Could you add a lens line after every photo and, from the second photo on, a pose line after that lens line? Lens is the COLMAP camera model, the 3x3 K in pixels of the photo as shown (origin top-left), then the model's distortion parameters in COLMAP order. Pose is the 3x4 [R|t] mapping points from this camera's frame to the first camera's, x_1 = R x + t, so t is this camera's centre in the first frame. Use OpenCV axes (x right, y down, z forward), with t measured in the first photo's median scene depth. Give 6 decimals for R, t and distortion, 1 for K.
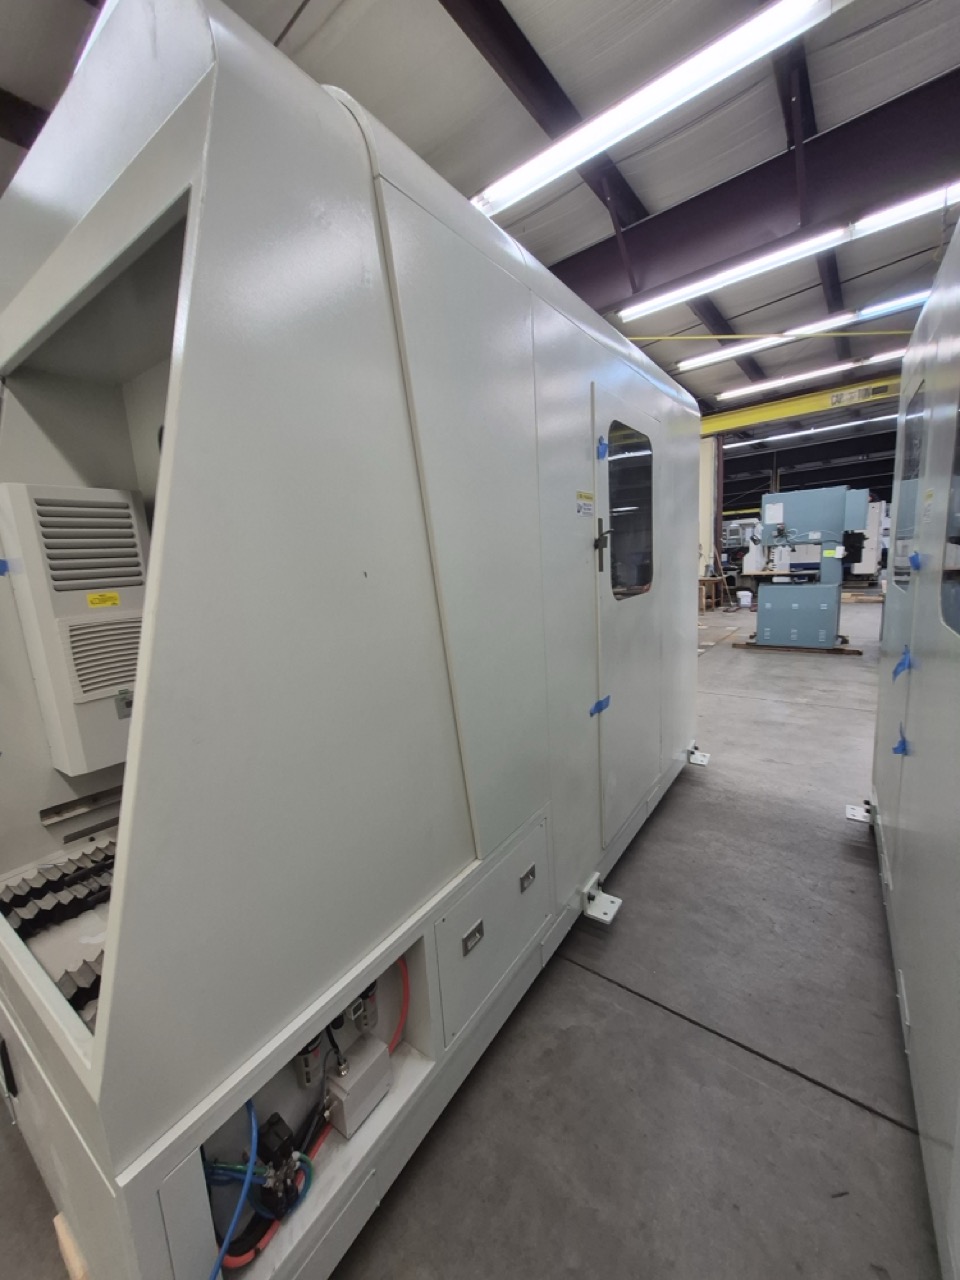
lens RADIAL K [[487.0, 0, 480.0], [0, 487.0, 640.0], [0, 0, 1]] dist [0.000551, -0.000090]
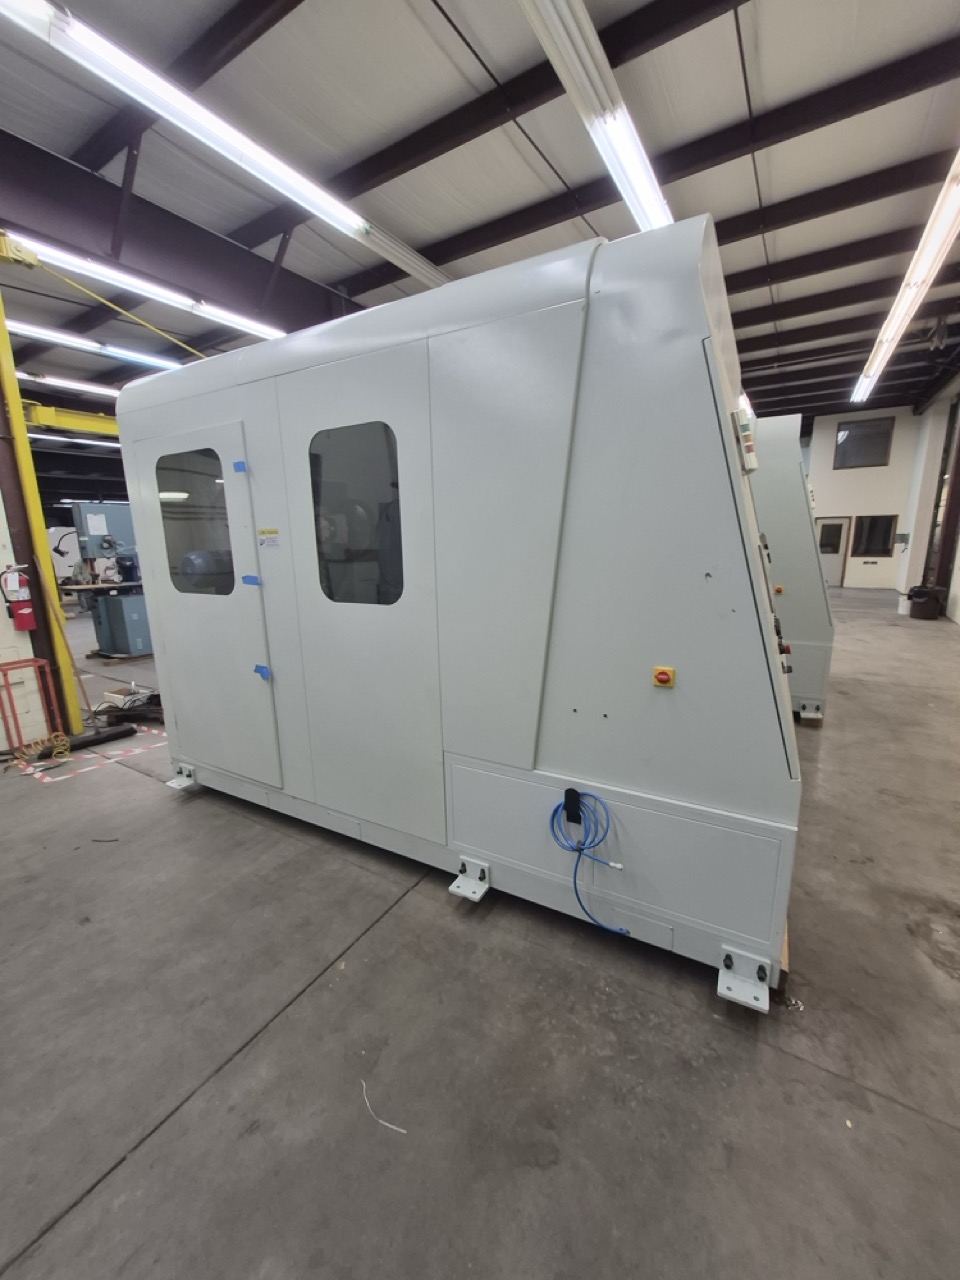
lens RADIAL K [[511.5, 0, 480.0], [0, 511.5, 640.0], [0, 0, 1]] dist [-0.000284, -0.000102]
pose [[-0.090548, -0.117612, 0.988923, -0.708575], [0.197788, 0.971097, 0.133602, -0.032590], [-0.976054, 0.207695, -0.064668, 0.542704]]
